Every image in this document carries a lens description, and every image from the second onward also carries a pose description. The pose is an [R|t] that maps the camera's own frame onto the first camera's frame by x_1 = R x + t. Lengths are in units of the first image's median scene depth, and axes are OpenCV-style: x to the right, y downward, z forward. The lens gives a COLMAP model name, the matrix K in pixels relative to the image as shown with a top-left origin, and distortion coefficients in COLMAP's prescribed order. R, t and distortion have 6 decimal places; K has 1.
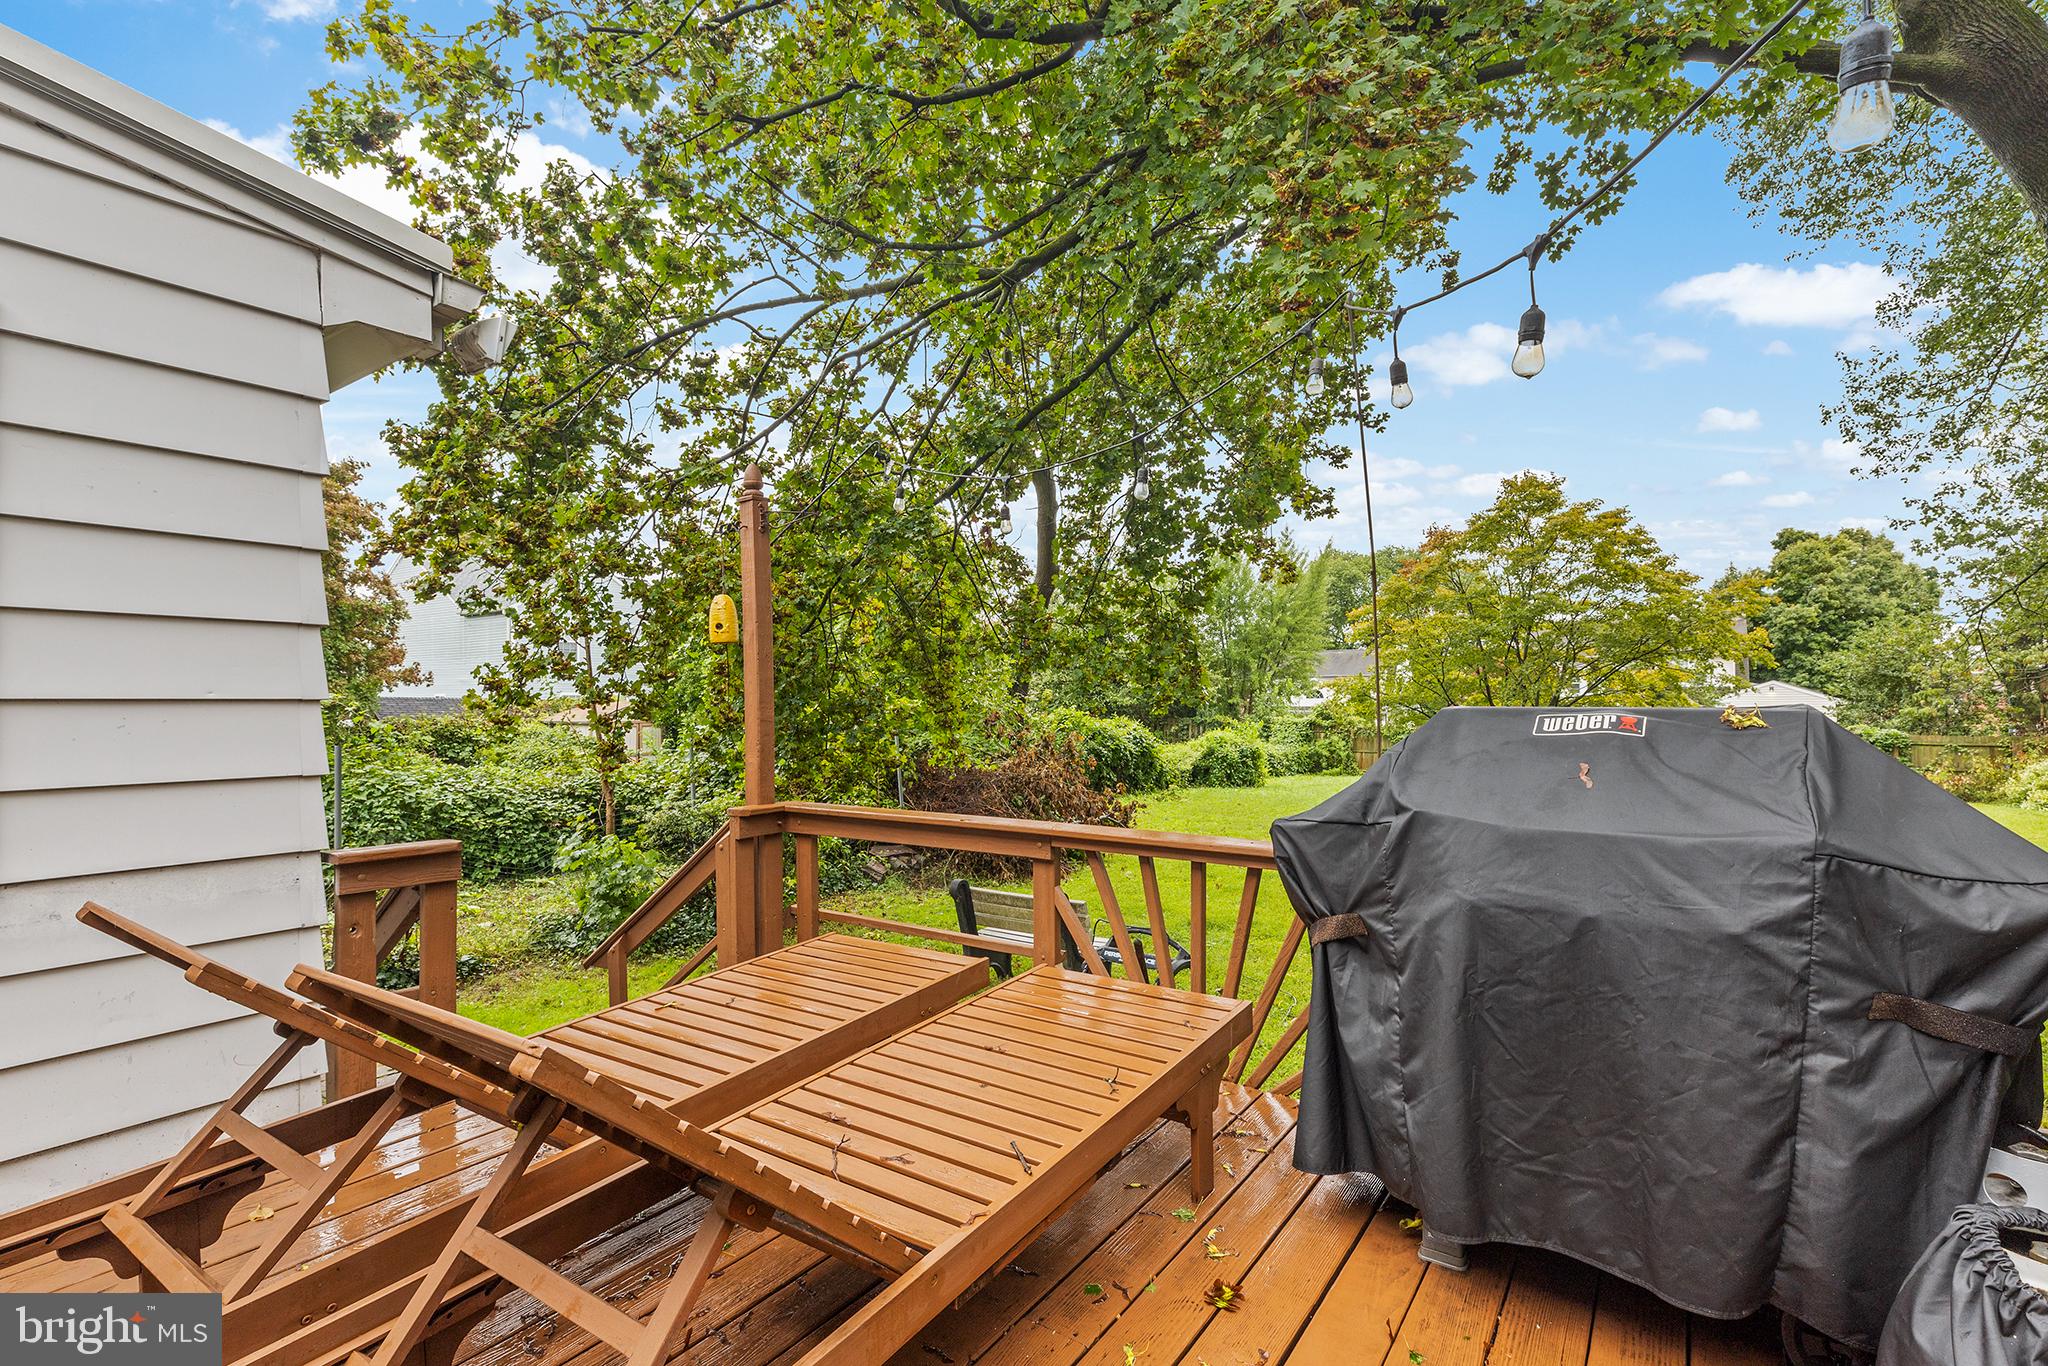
lens RADIAL K [[972.7, 0, 1024.0], [0, 972.7, 683.0], [0, 0, 1]] dist [0.023843, -0.012879]
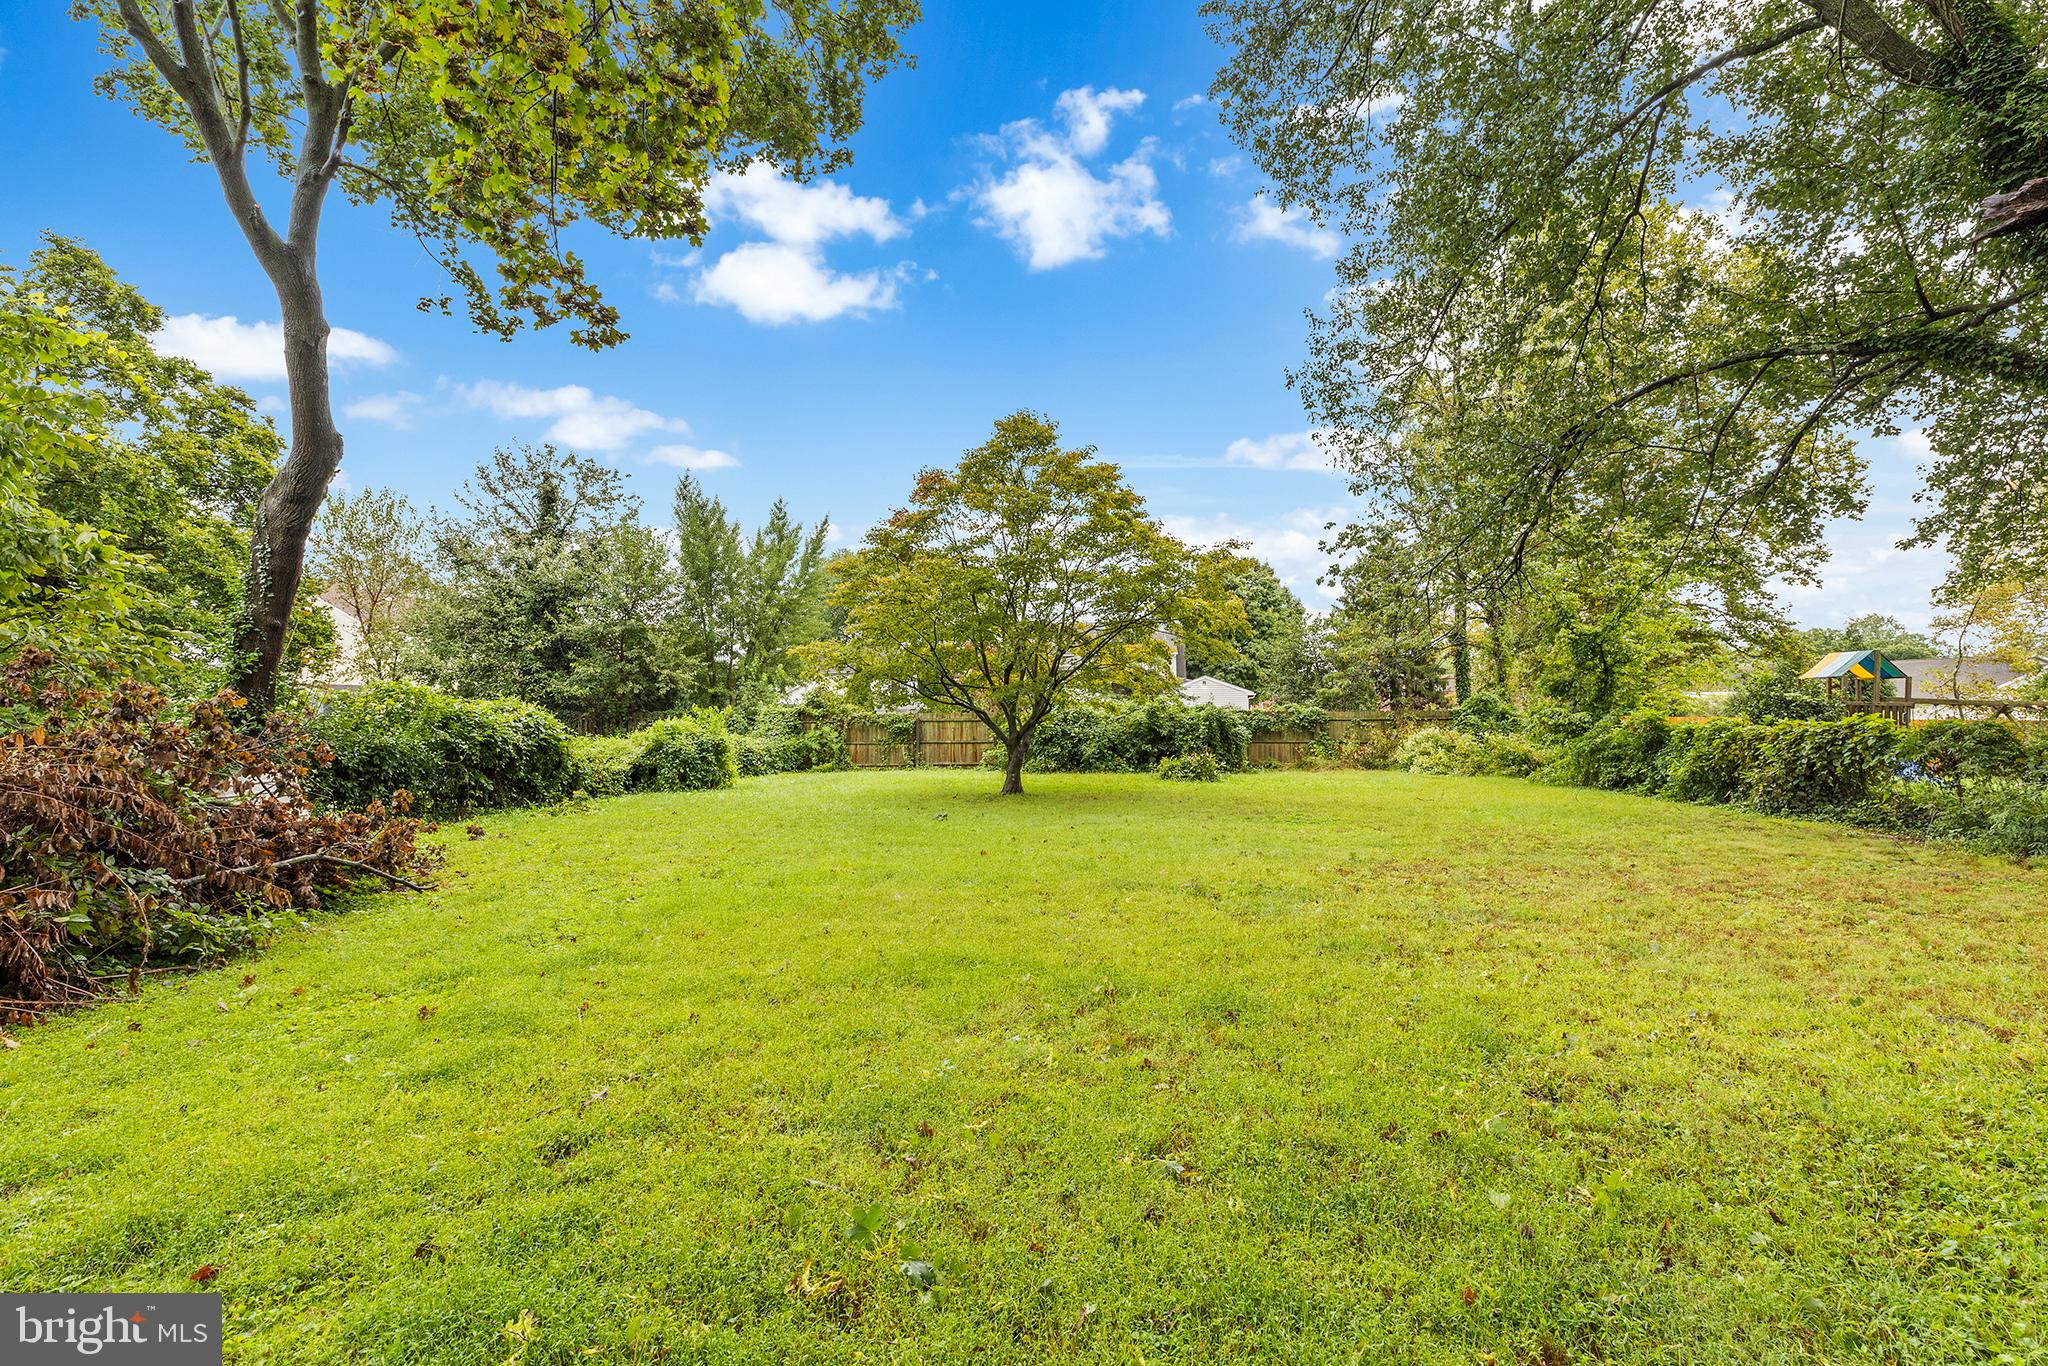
lens RADIAL K [[972.7, 0, 1024.0], [0, 972.7, 683.0], [0, 0, 1]] dist [0.023843, -0.012879]
pose [[0.885333, 0.001018, 0.464956, 0.088315], [0.000775, 0.999993, -0.003664, 0.023780], [-0.464957, 0.003604, 0.885326, 0.180669]]
